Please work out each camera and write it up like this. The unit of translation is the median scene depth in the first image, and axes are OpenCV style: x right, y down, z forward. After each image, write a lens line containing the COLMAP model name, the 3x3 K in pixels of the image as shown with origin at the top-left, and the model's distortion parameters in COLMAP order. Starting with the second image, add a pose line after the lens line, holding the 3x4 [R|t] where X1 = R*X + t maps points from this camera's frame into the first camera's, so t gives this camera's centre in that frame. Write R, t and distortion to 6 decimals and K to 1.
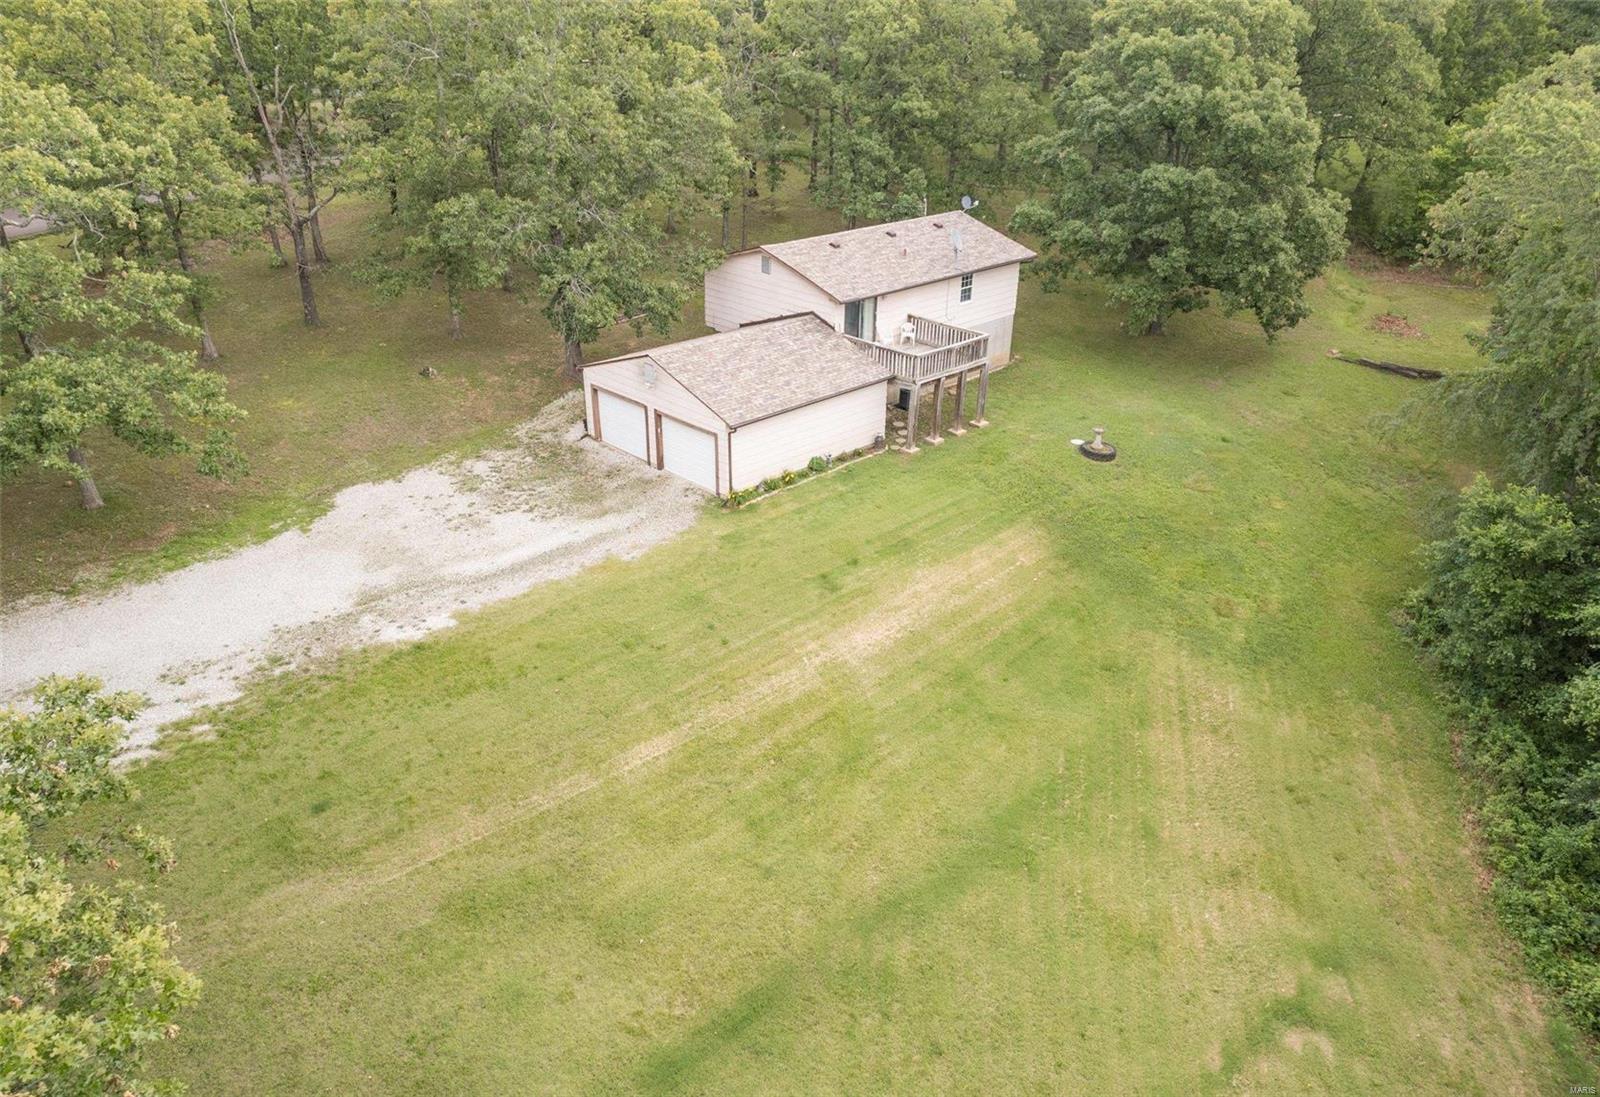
lens RADIAL K [[1110.8, 0, 809.0], [0, 1110.8, 559.2], [0, 0, 1]] dist [-0.043854, 0.006715]
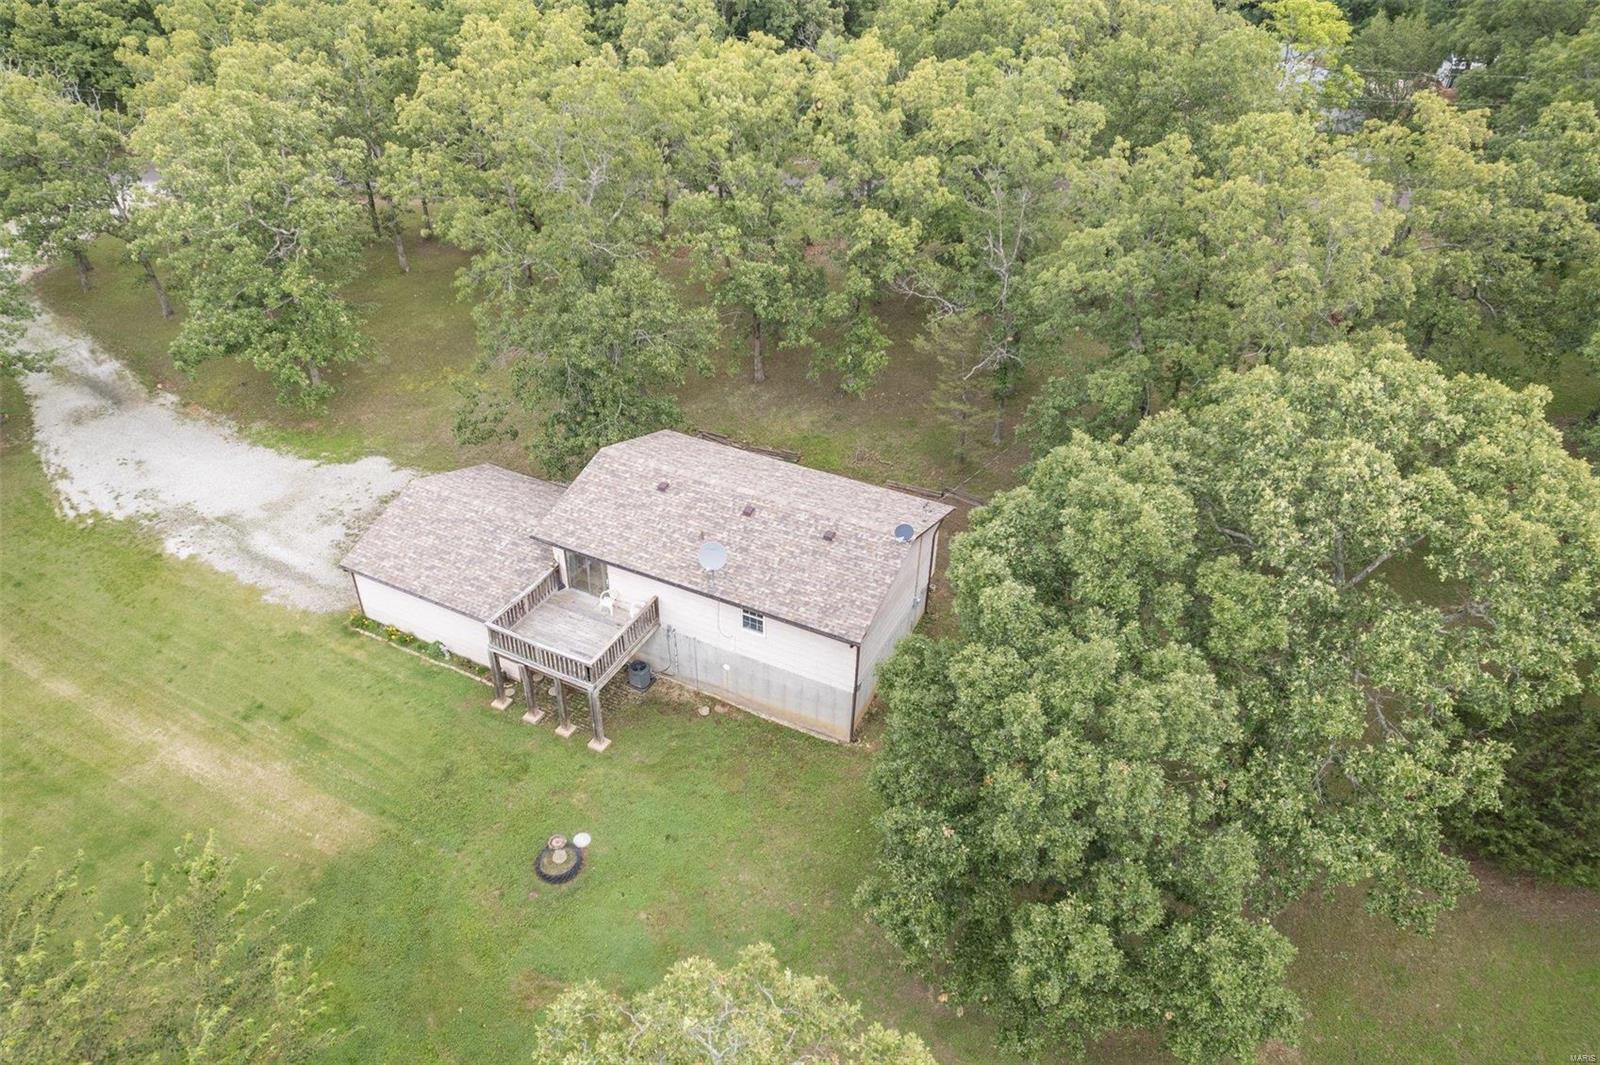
lens RADIAL K [[1043.0, 0, 791.5], [0, 1043.0, 533.9], [0, 0, 1]] dist [-0.064950, 0.057002]
pose [[0.317149, 0.523571, -0.790753, 0.828531], [-0.448261, 0.817537, 0.361519, -0.674885], [0.835750, 0.239808, 0.493977, 0.762366]]
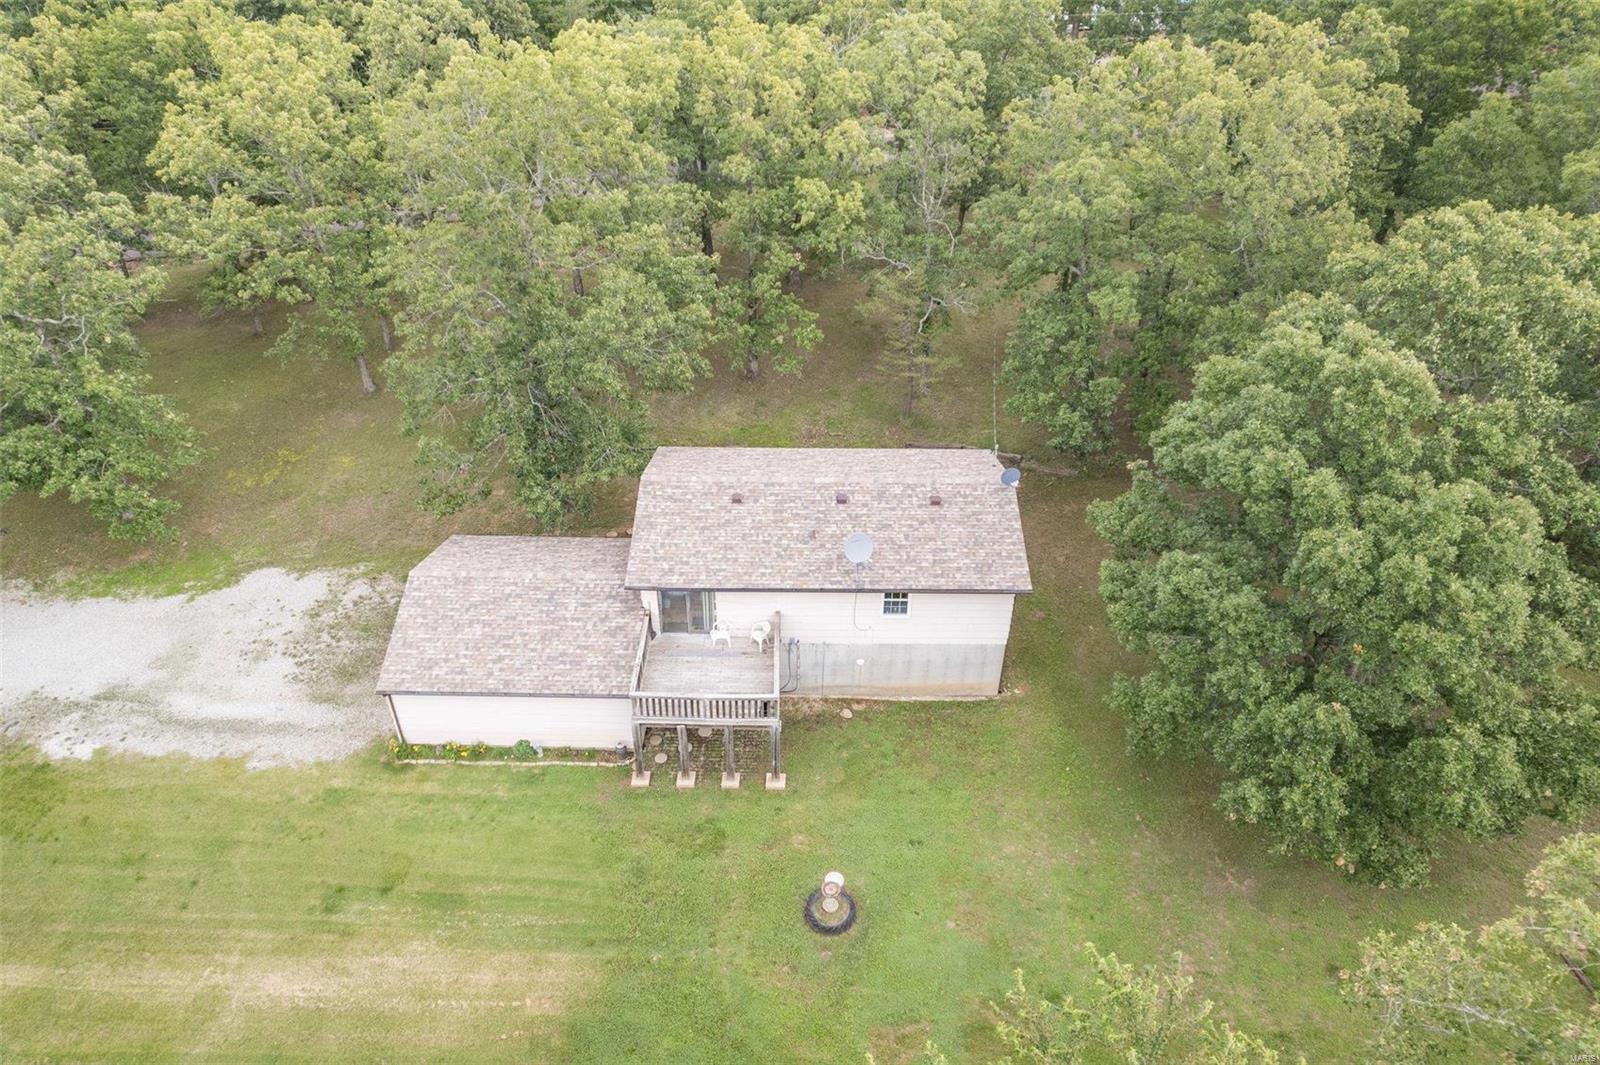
lens RADIAL K [[1043.0, 0, 801.7], [0, 1043.0, 522.8], [0, 0, 1]] dist [-0.064950, 0.057002]
pose [[0.701165, 0.384085, -0.600705, 0.594622], [-0.322459, 0.922242, 0.213286, -0.501501], [0.635915, 0.044154, 0.770495, 0.483766]]
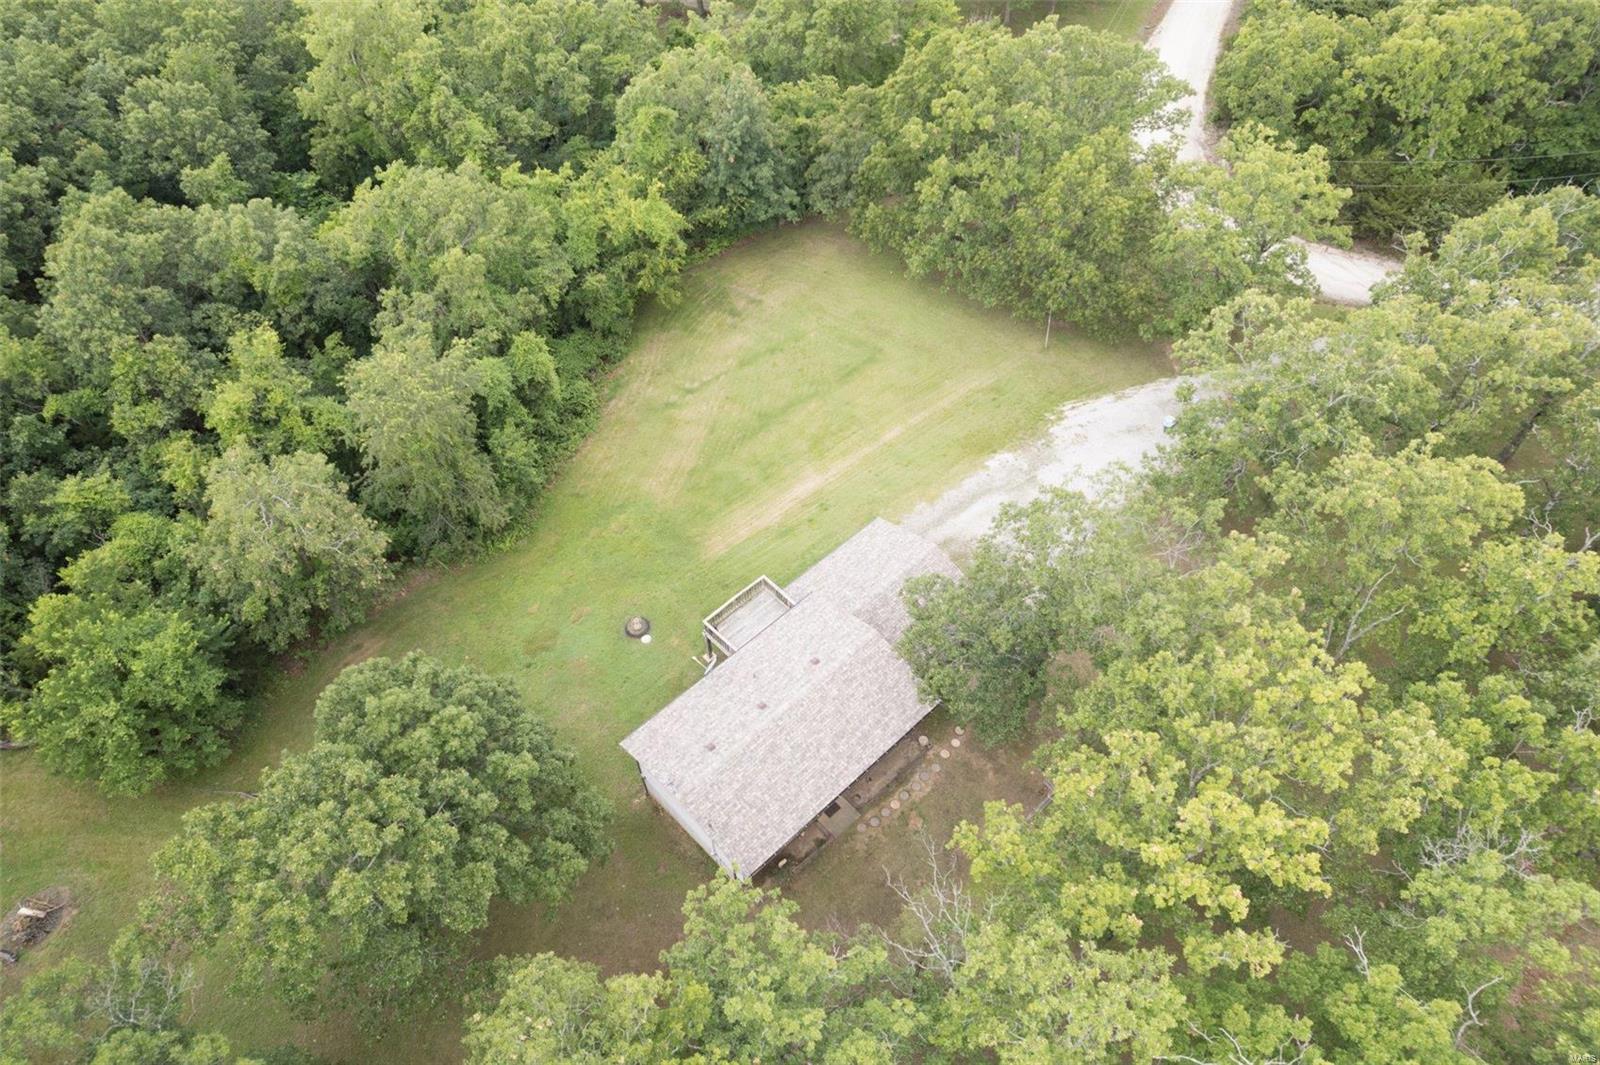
lens RADIAL K [[1043.0, 0, 800.0], [0, 1043.0, 533.3], [0, 0, 1]] dist [-0.064950, 0.057002]
pose [[-0.999433, -0.033153, 0.005841, 0.041447], [-0.000507, 0.188293, 0.982113, -1.590655], [-0.033660, 0.981553, -0.188203, 1.205387]]
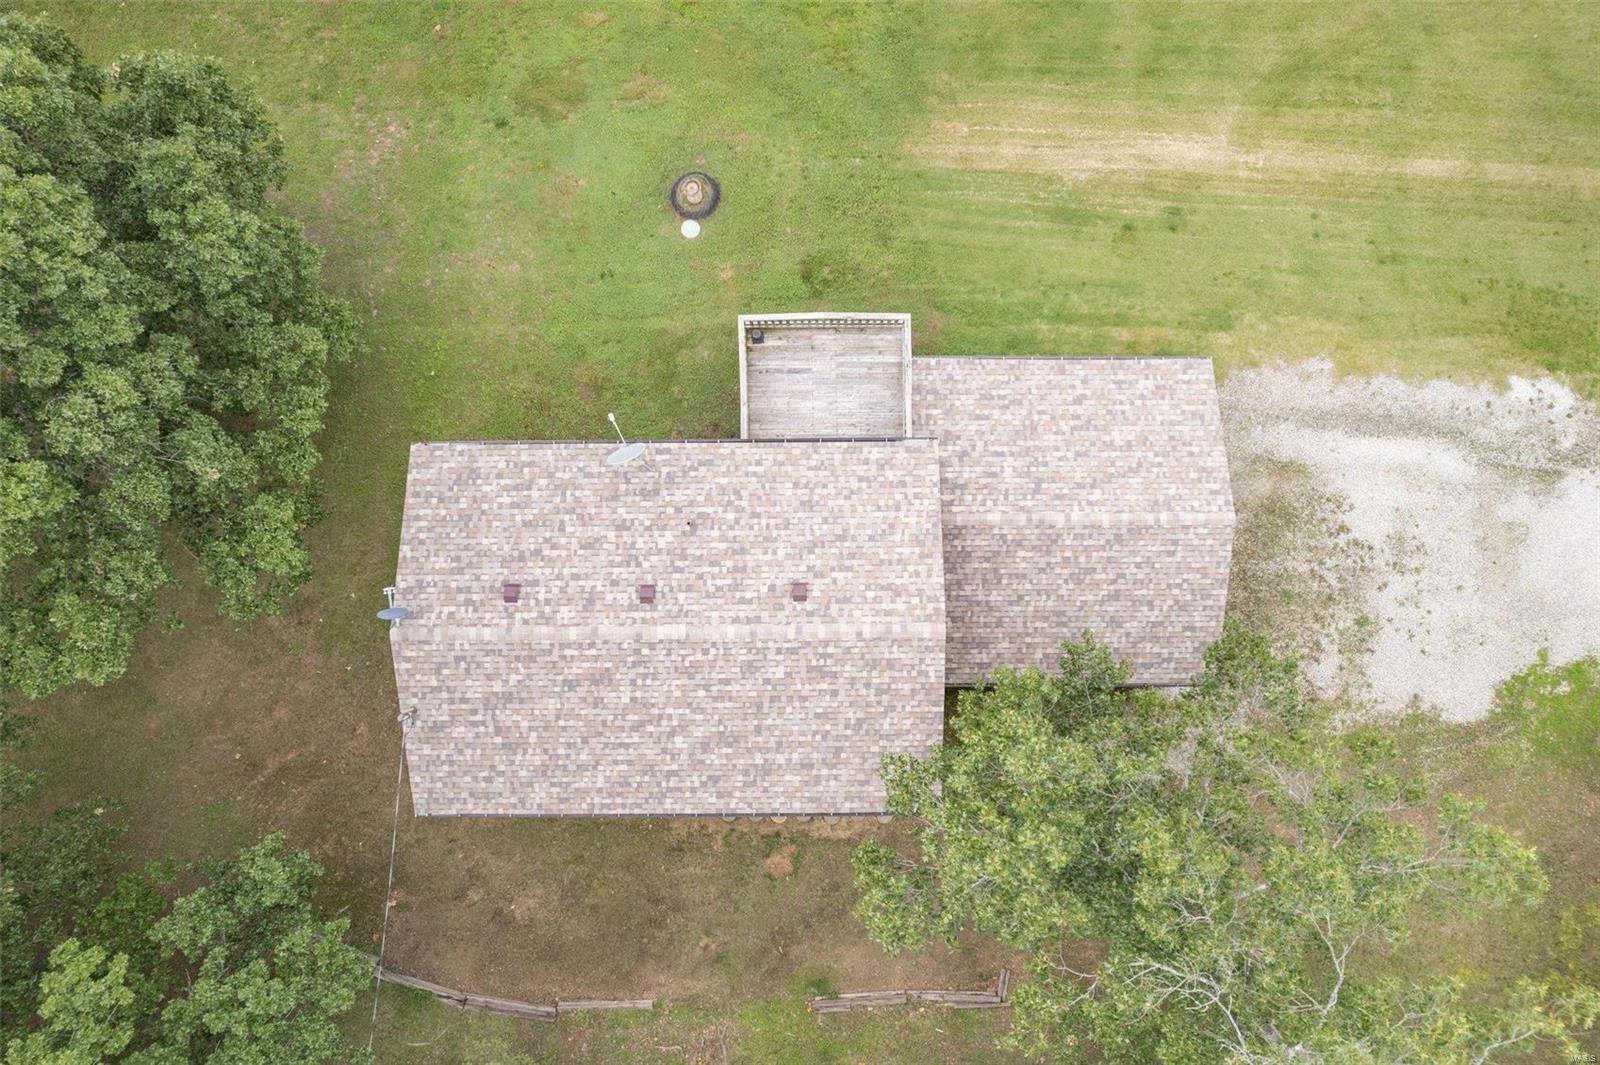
lens RADIAL K [[1043.0, 0, 813.1], [0, 1043.0, 528.5], [0, 0, 1]] dist [-0.064950, 0.057002]
pose [[-0.710552, -0.703622, -0.005676, 0.049134], [0.311792, -0.322074, 0.893898, -0.836538], [-0.630794, 0.633392, 0.448234, 0.824446]]
